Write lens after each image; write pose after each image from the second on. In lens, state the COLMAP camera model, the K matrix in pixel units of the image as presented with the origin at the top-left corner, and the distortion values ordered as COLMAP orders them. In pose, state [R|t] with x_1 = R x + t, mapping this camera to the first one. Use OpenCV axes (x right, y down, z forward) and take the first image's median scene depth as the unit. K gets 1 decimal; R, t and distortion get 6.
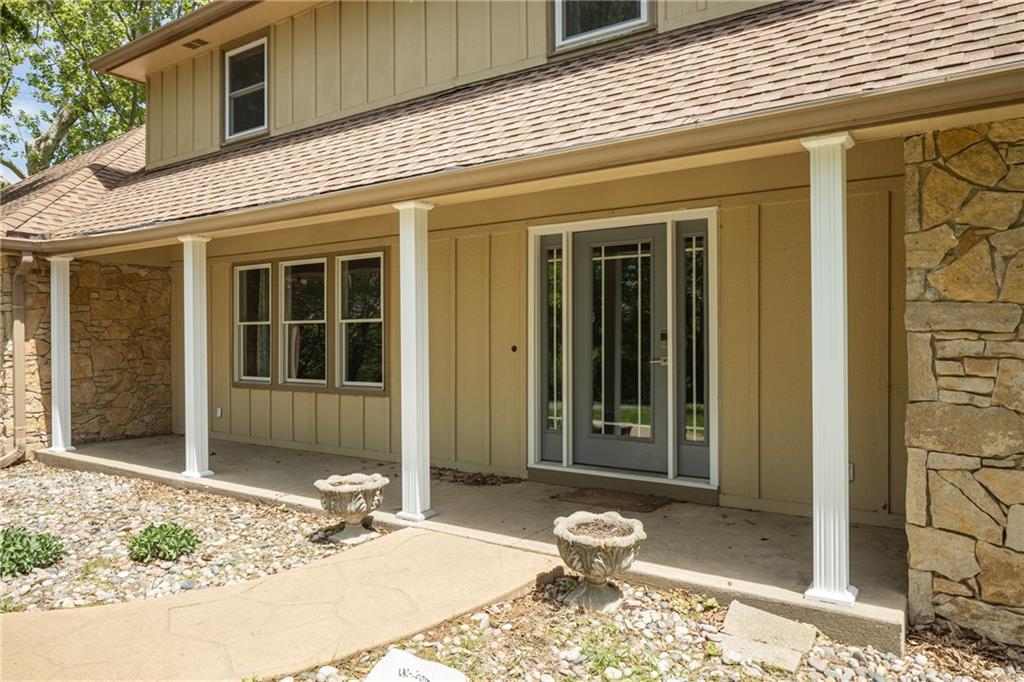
lens RADIAL K [[697.4, 0, 512.0], [0, 697.4, 341.0], [0, 0, 1]] dist [-0.001995, 0.000486]
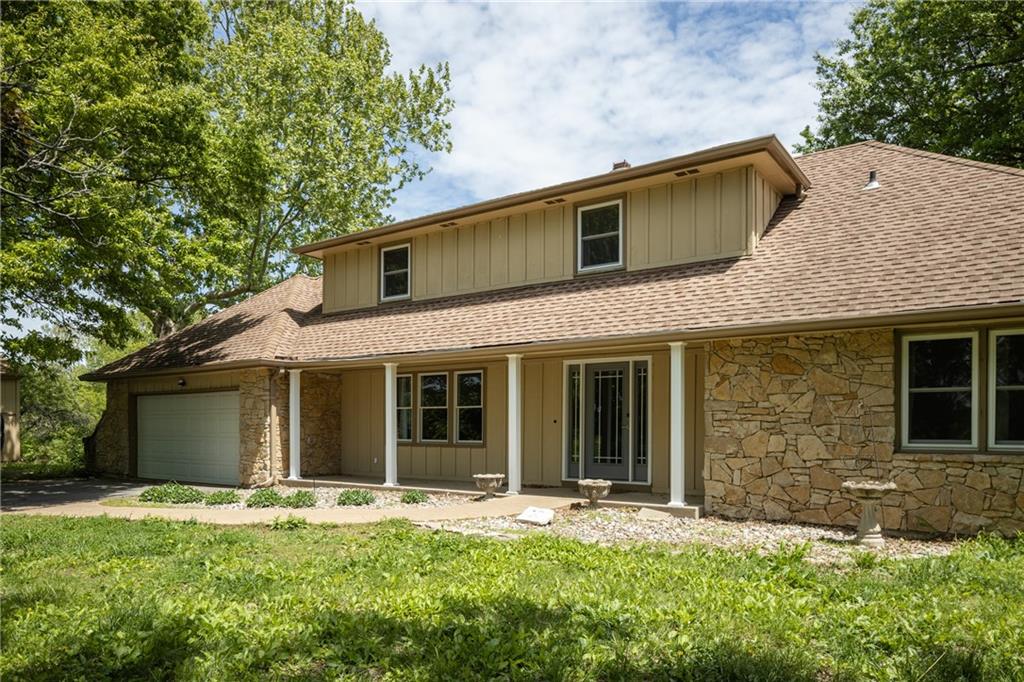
lens RADIAL K [[696.6, 0, 513.9], [0, 696.6, 436.9], [0, 0, 1]] dist [0.002676, 0.000120]
pose [[0.999910, 0.008933, -0.010056, -0.098500], [-0.008859, 0.999933, 0.007396, 0.043483], [0.010121, -0.007306, 0.999922, -1.028897]]
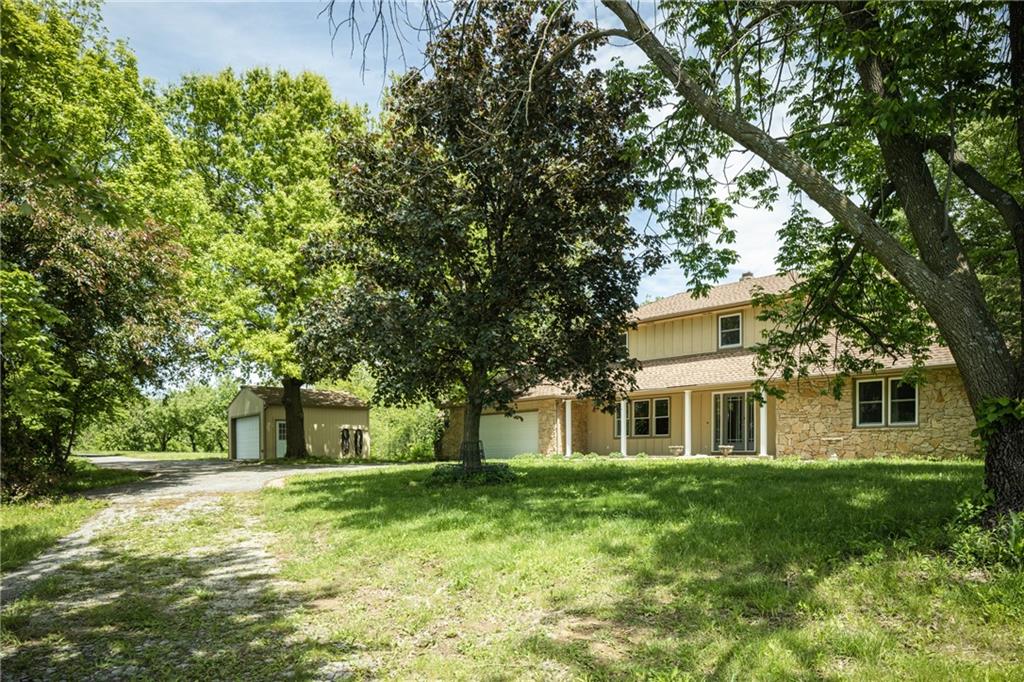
lens RADIAL K [[698.8, 0, 511.4], [0, 698.8, 465.7], [0, 0, 1]] dist [-0.003023, -0.000560]
pose [[0.974900, 0.005705, -0.222572, -0.208133], [-0.003221, 0.999928, 0.011526, 0.222668], [0.222622, -0.010520, 0.974848, -3.265512]]
